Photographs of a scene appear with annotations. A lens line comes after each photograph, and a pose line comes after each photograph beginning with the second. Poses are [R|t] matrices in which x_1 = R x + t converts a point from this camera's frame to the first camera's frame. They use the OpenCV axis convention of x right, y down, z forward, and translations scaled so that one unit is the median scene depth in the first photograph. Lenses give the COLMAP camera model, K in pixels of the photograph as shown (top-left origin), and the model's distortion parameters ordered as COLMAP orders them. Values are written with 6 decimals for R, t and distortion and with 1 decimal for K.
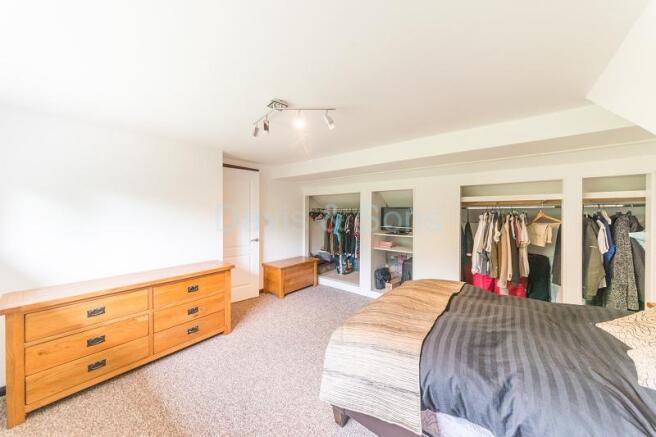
lens RADIAL K [[228.1, 0, 326.3], [0, 228.1, 217.6], [0, 0, 1]] dist [-0.000472, 0.000003]
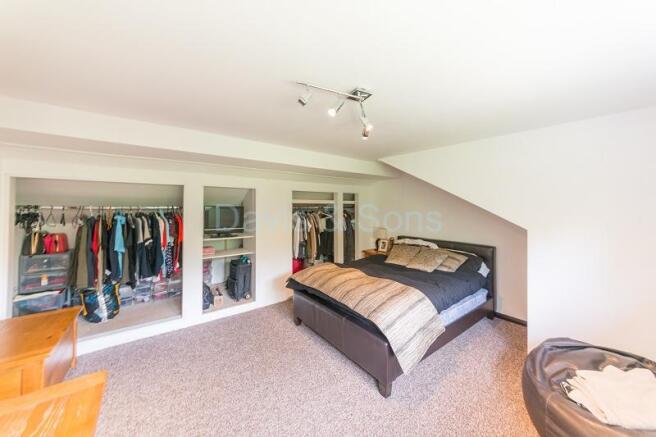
lens RADIAL K [[231.8, 0, 313.4], [0, 231.8, 205.1], [0, 0, 1]] dist [0.000312, 0.000035]
pose [[0.264283, 0.021408, 0.964208, -0.507082], [0.029308, 0.999114, -0.030216, -0.013980], [-0.964000, 0.036245, 0.263421, 0.451814]]
